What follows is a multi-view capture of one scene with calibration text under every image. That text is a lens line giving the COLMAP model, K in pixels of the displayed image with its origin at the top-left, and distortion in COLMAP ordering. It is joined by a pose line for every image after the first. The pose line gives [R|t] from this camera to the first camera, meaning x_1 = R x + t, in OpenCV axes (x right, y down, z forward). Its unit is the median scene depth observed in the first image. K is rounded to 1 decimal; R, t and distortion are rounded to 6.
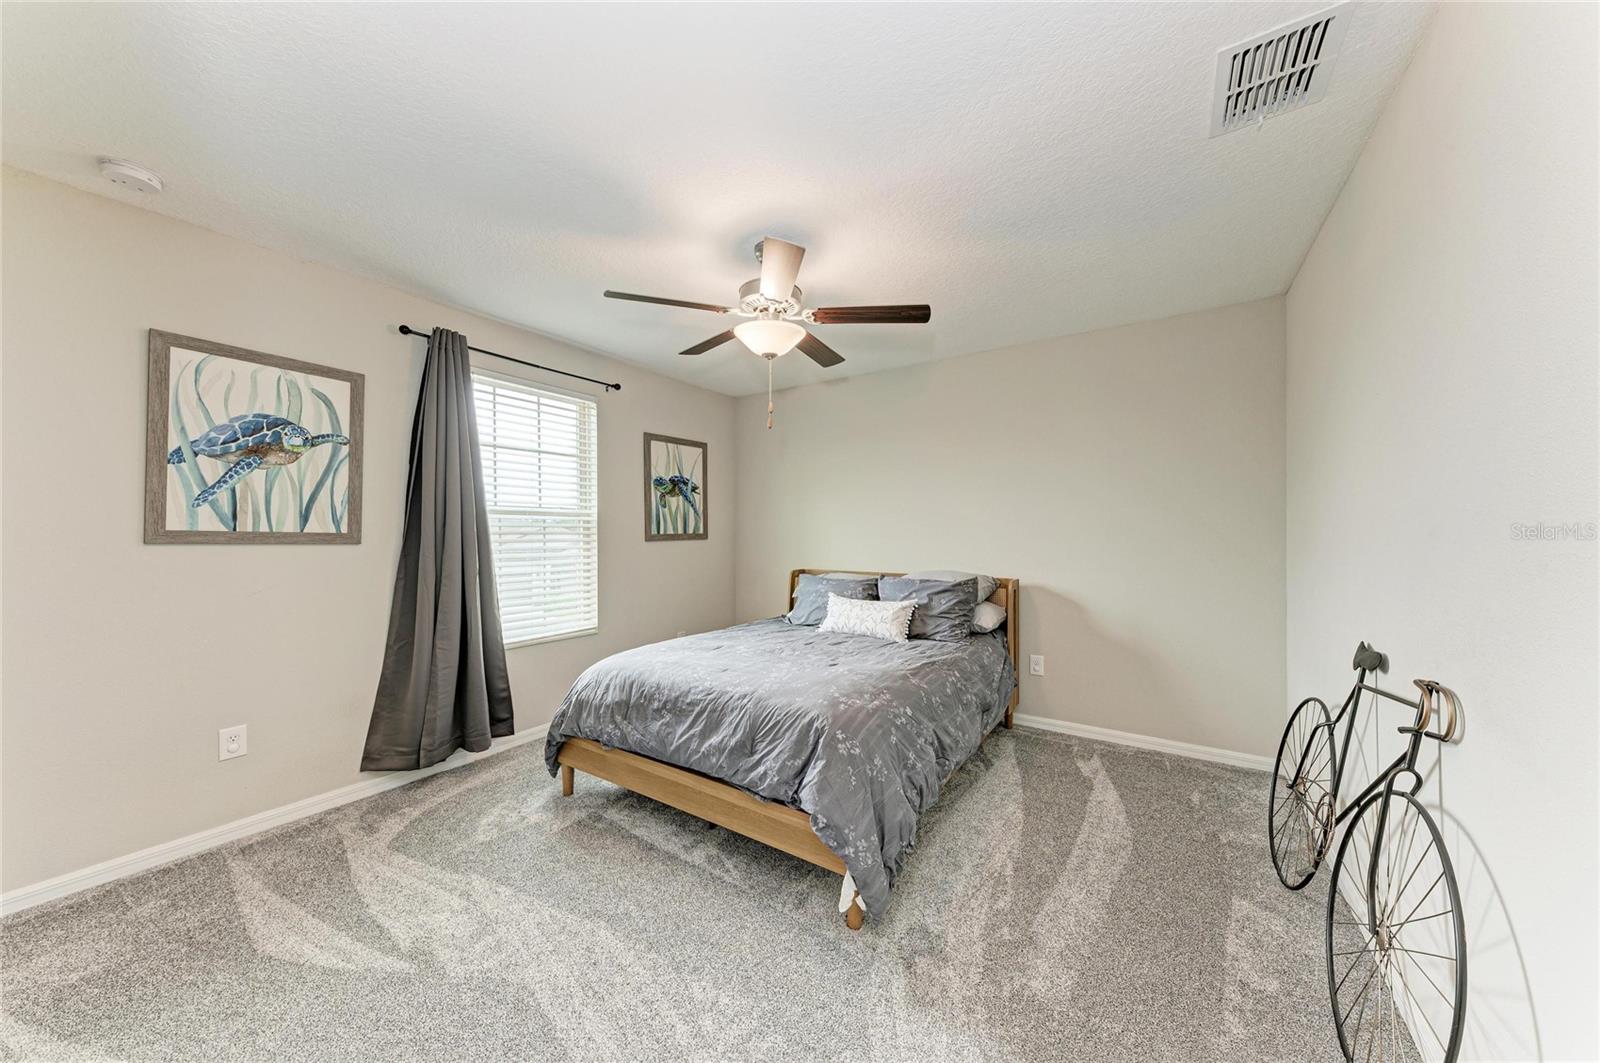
lens RADIAL K [[540.2, 0, 810.7], [0, 540.2, 532.2], [0, 0, 1]] dist [0.000712, -0.000084]
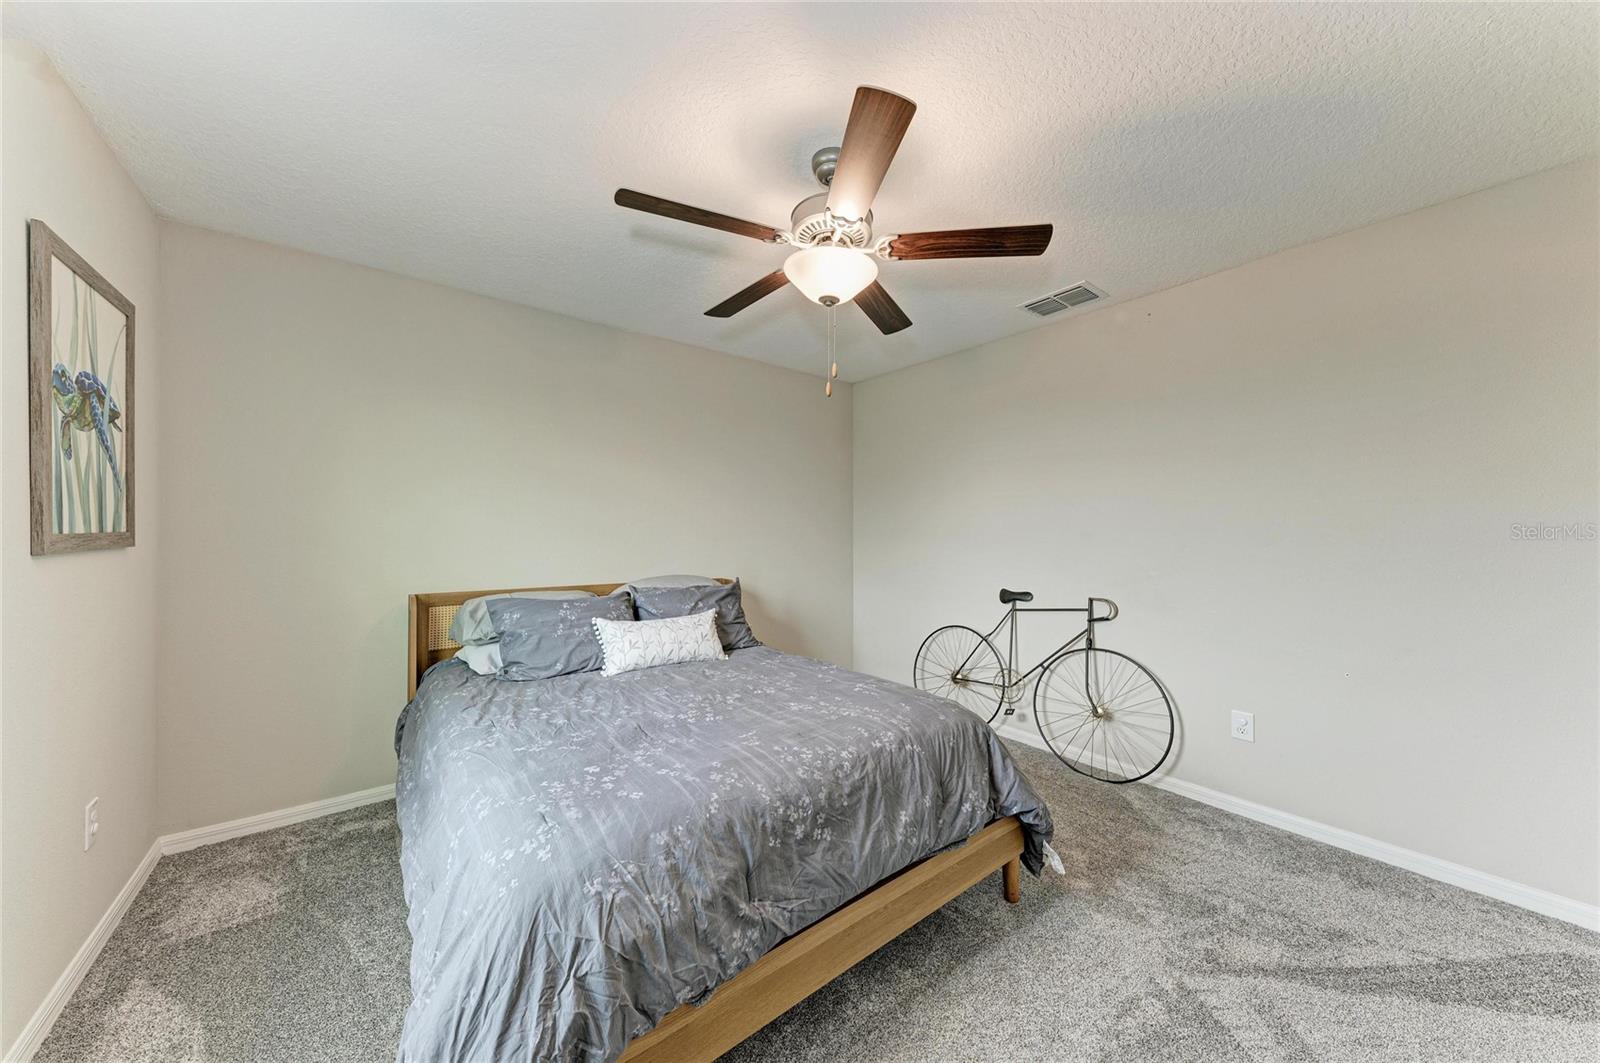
lens RADIAL K [[550.4, 0, 800.0], [0, 550.4, 531.5], [0, 0, 1]] dist [0.000863, -0.000043]
pose [[0.325406, 0.002091, 0.945572, -0.690268], [0.000389, 0.999997, -0.002346, 0.004480], [-0.945574, 0.001131, 0.325405, 0.670610]]
